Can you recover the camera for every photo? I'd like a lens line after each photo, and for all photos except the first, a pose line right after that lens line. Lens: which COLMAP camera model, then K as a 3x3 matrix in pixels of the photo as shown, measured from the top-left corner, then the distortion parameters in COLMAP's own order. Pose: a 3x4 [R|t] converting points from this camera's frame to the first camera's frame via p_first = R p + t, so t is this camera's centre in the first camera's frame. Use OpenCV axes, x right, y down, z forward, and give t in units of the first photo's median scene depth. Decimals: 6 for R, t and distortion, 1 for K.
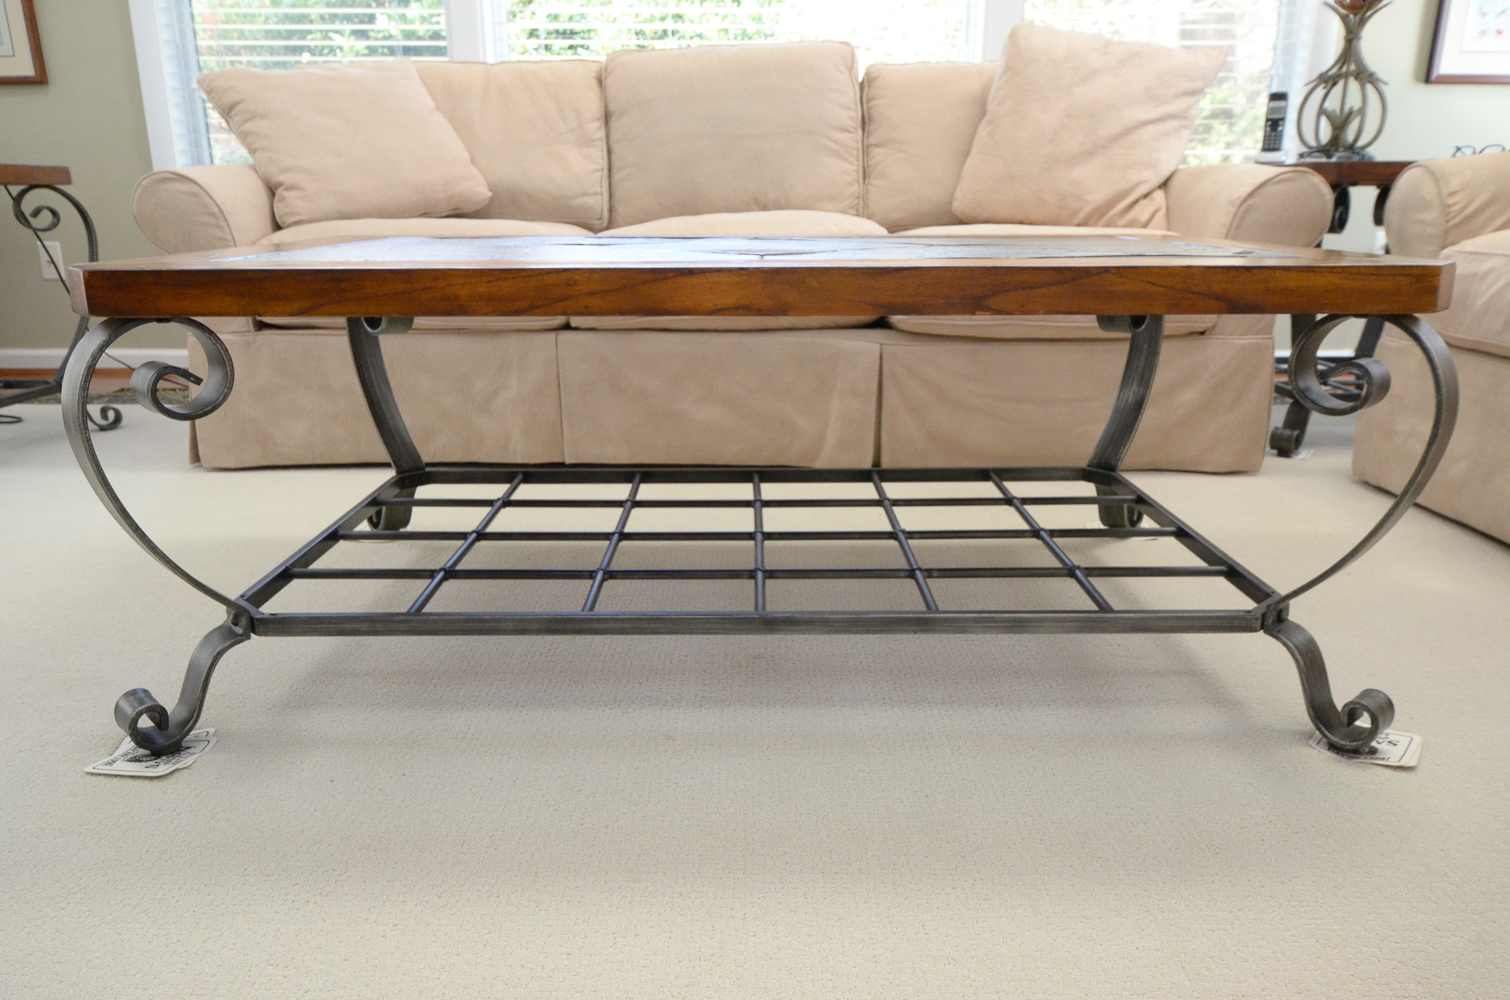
lens RADIAL K [[1047.6, 0, 752.5], [0, 1047.6, 497.6], [0, 0, 1]] dist [0.008383, -0.000072]
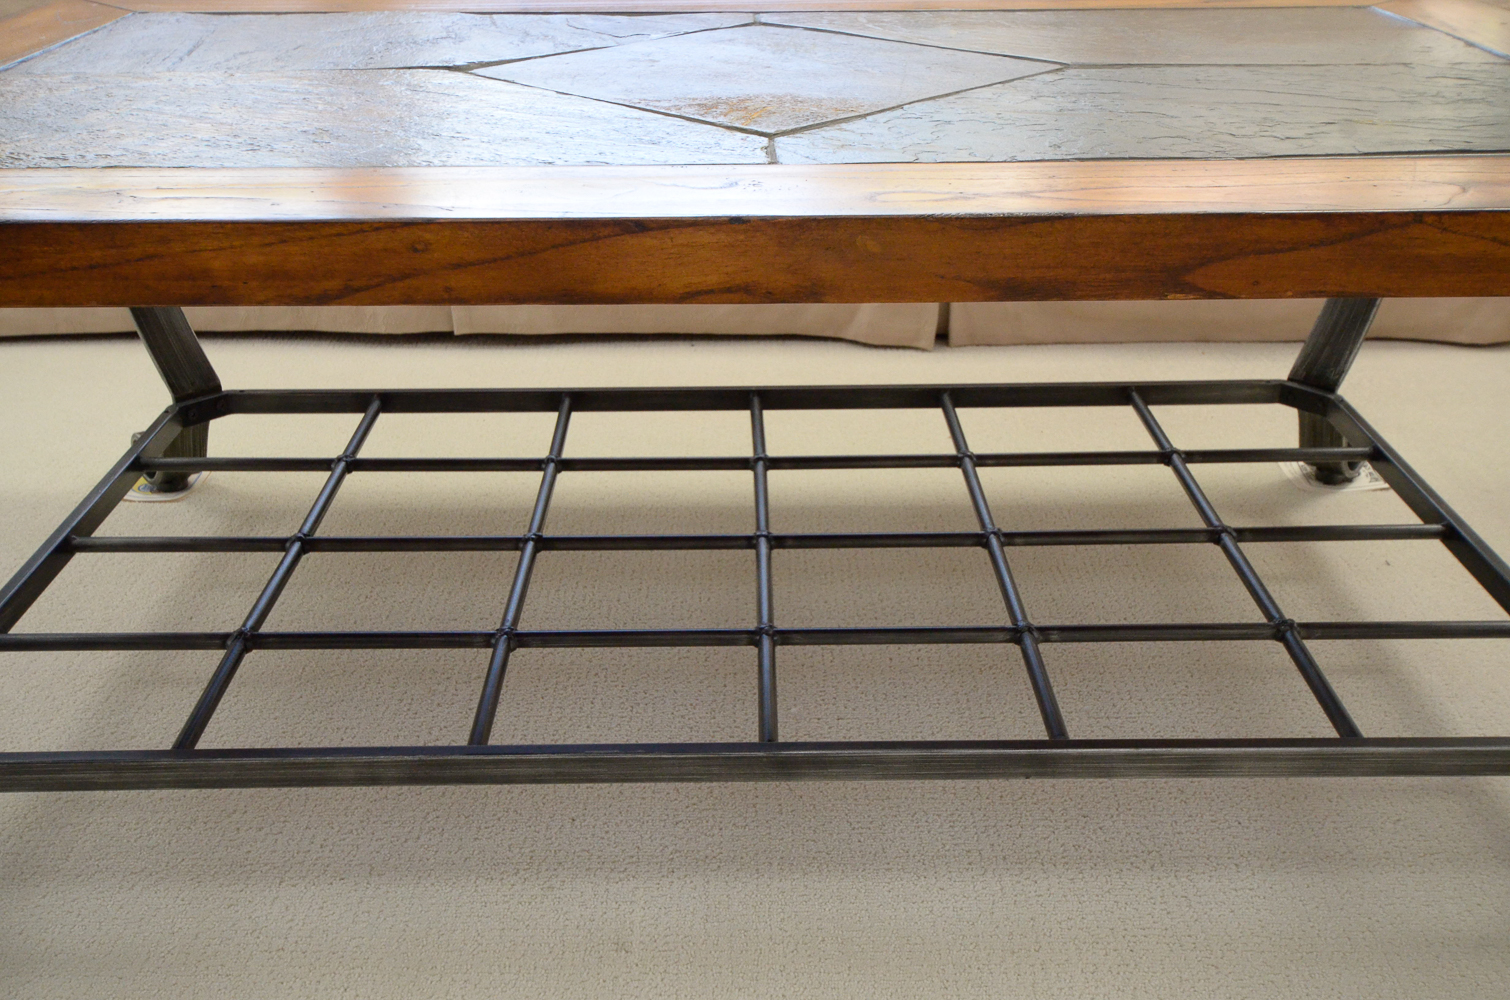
lens RADIAL K [[1478.6, 0, 755.0], [0, 1478.6, 500.0], [0, 0, 1]] dist [0.028144, -0.004115]
pose [[0.999964, -0.004896, 0.006966, -0.005675], [0.003661, 0.985892, 0.167340, -0.168990], [-0.007687, -0.167308, 0.985875, 0.190154]]
